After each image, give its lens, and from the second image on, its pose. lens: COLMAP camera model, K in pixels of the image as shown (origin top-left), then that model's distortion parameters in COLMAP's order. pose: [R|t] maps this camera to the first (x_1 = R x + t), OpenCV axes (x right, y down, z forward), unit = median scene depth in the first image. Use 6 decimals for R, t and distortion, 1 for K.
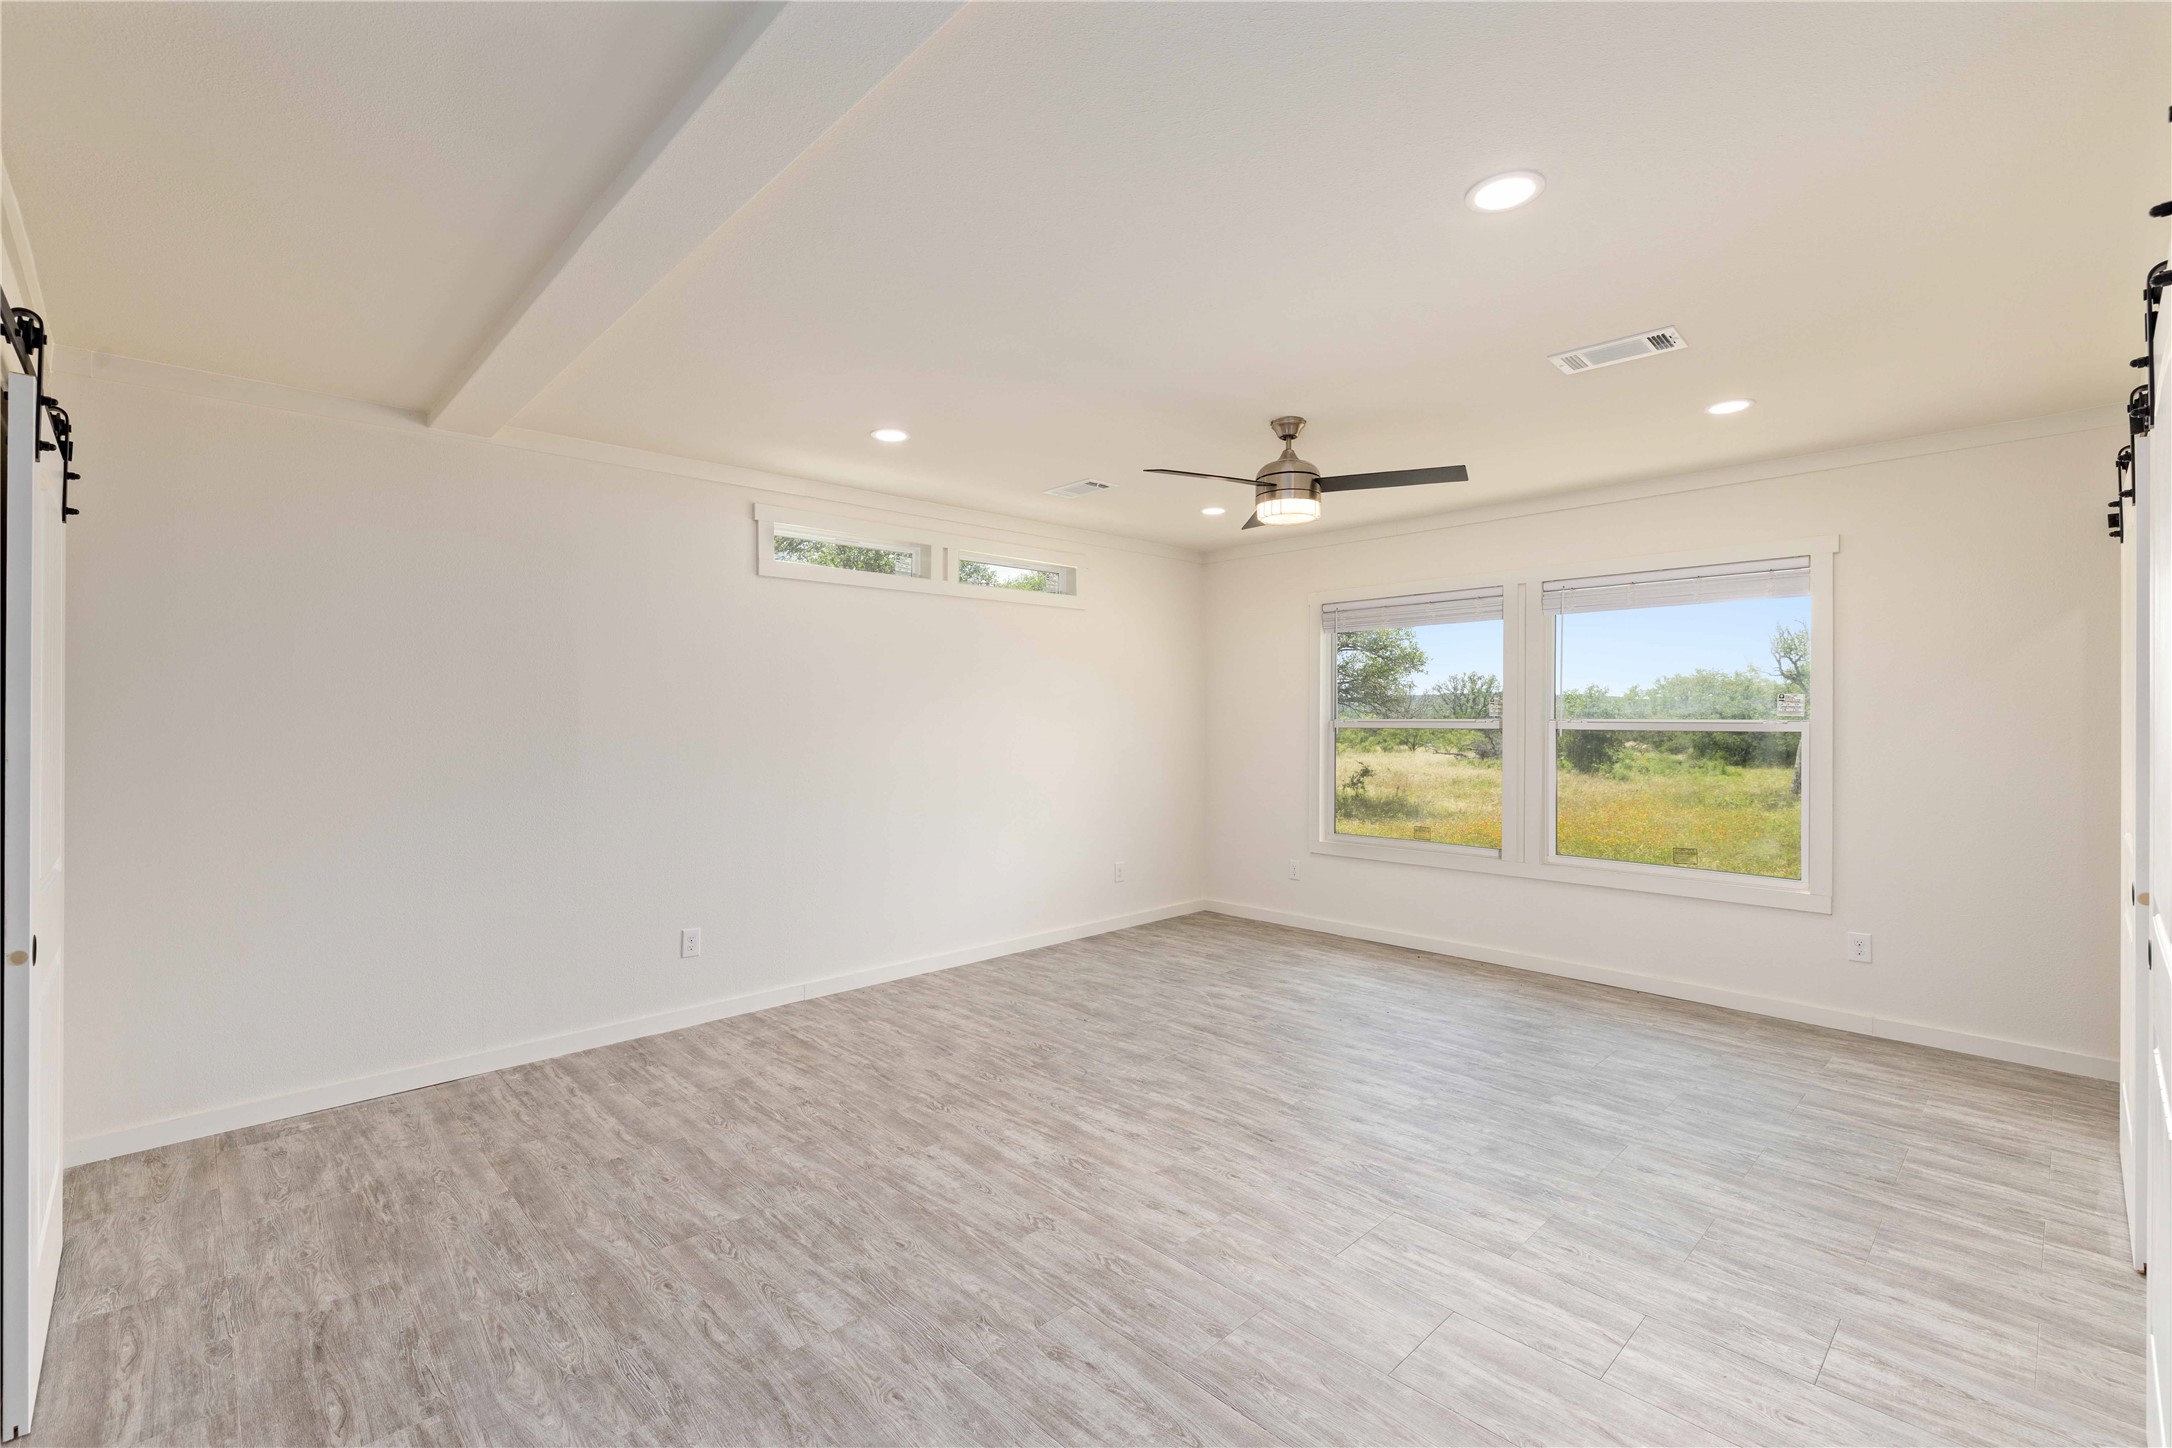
lens RADIAL K [[947.6, 0, 1076.7], [0, 947.6, 717.9], [0, 0, 1]] dist [0.001075, 0.000068]
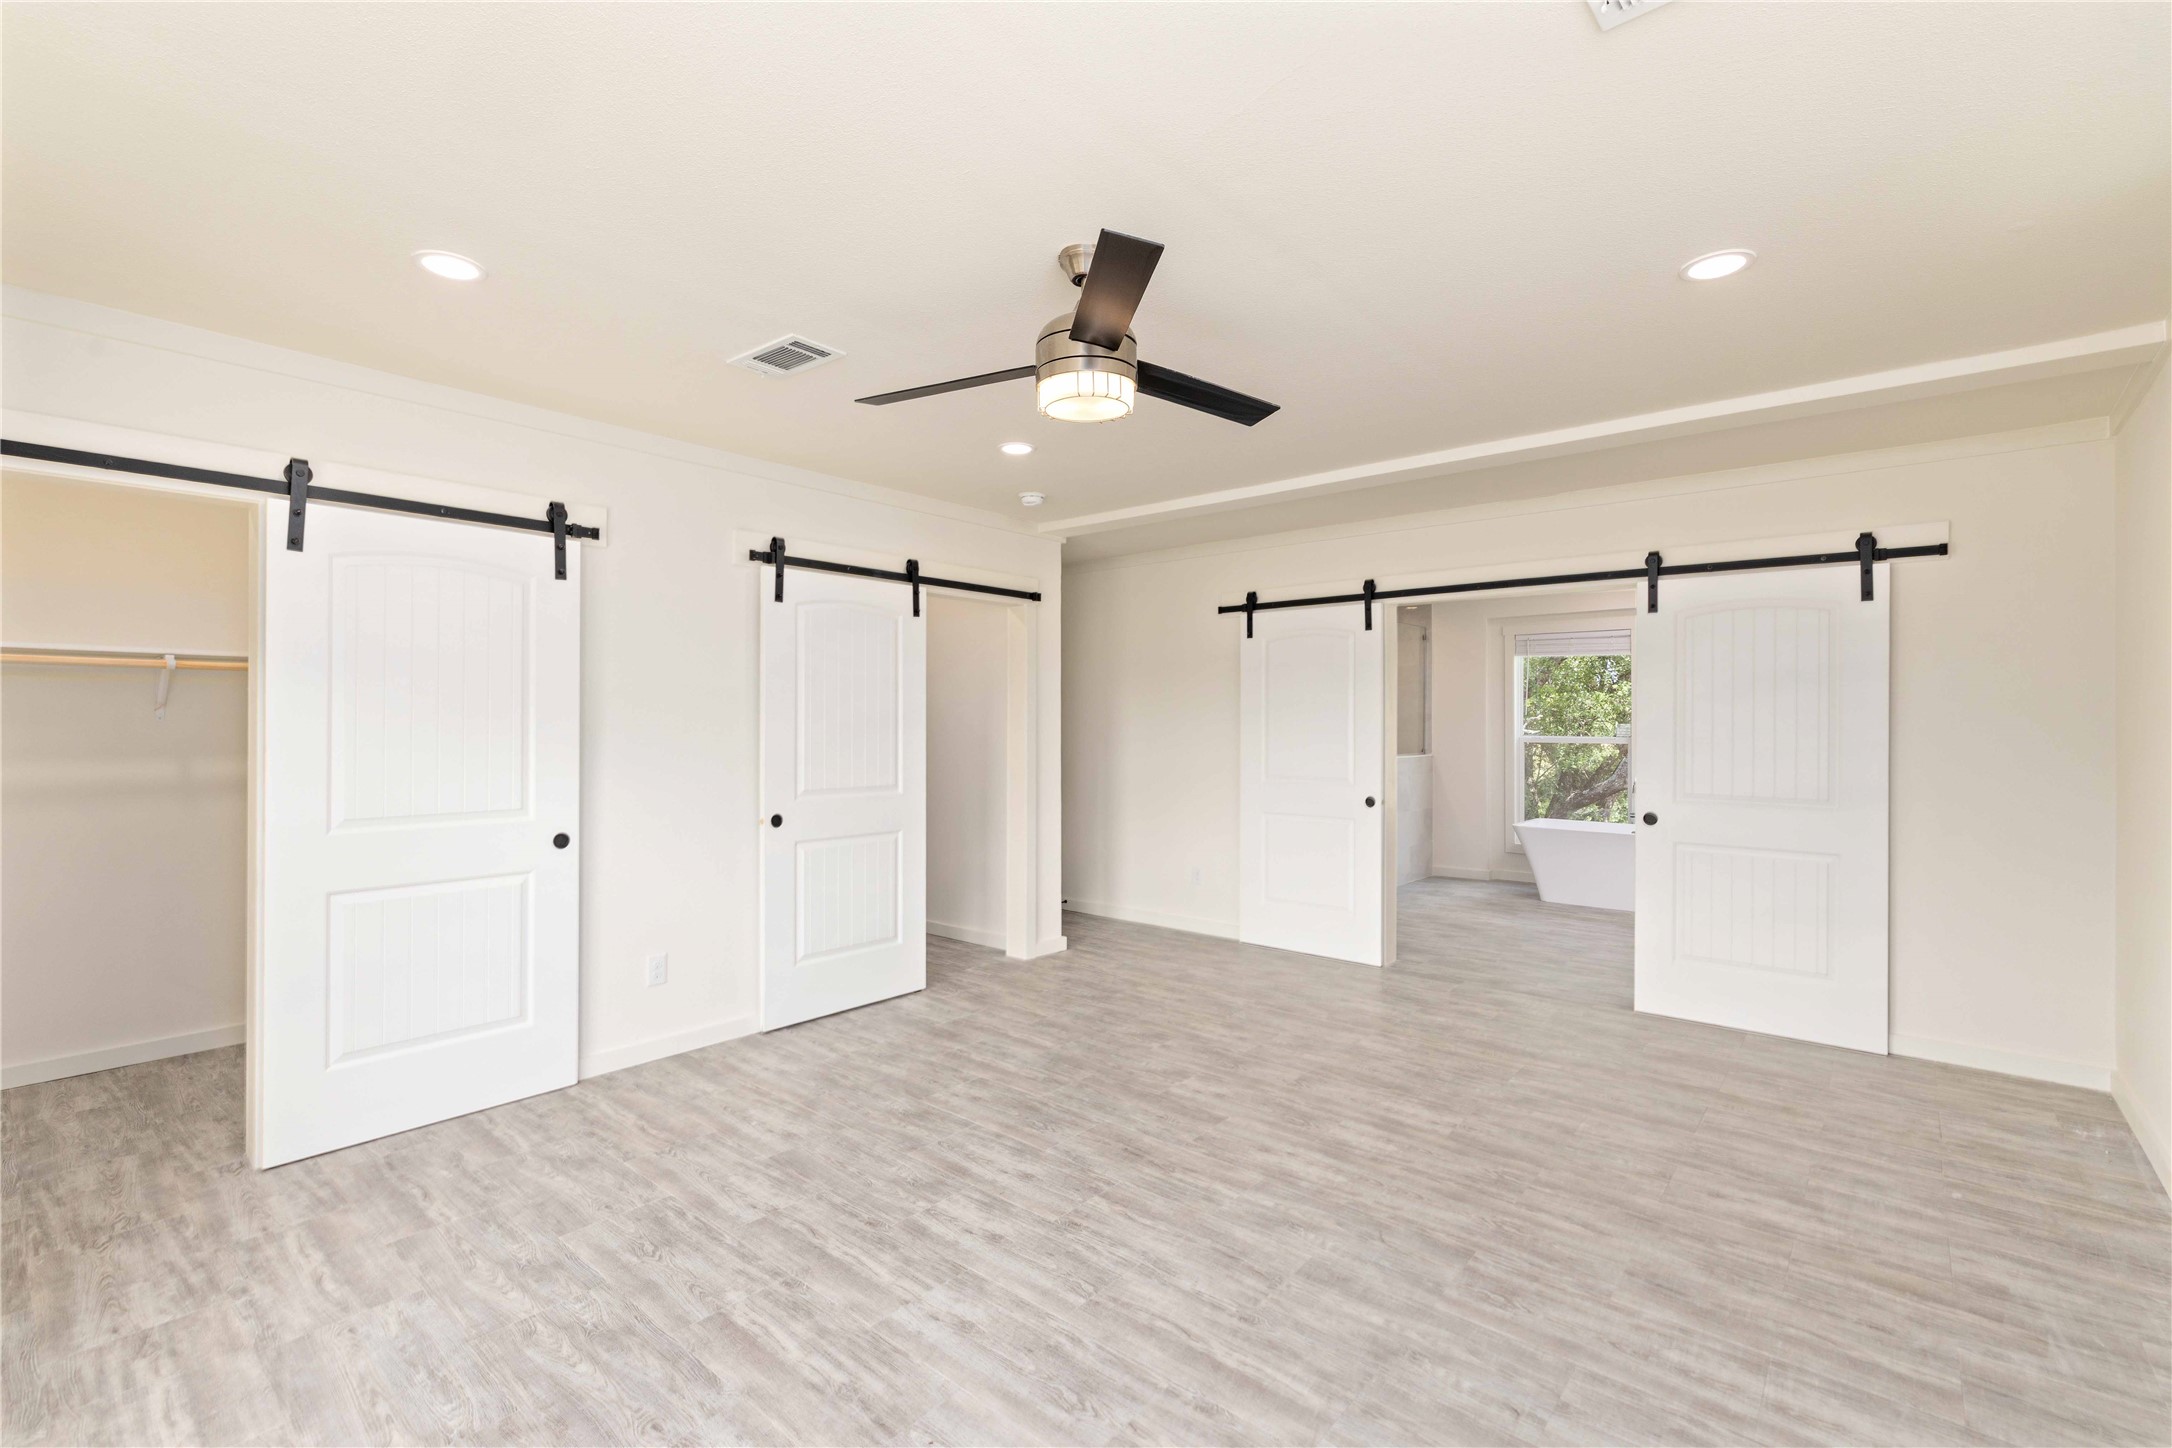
lens RADIAL K [[947.6, 0, 1076.7], [0, 947.6, 717.9], [0, 0, 1]] dist [0.001075, 0.000068]
pose [[-0.994767, -0.000495, -0.102173, 0.340651], [-0.000167, 0.999995, -0.003215, -0.001650], [0.102174, -0.003181, -0.994761, 1.886856]]
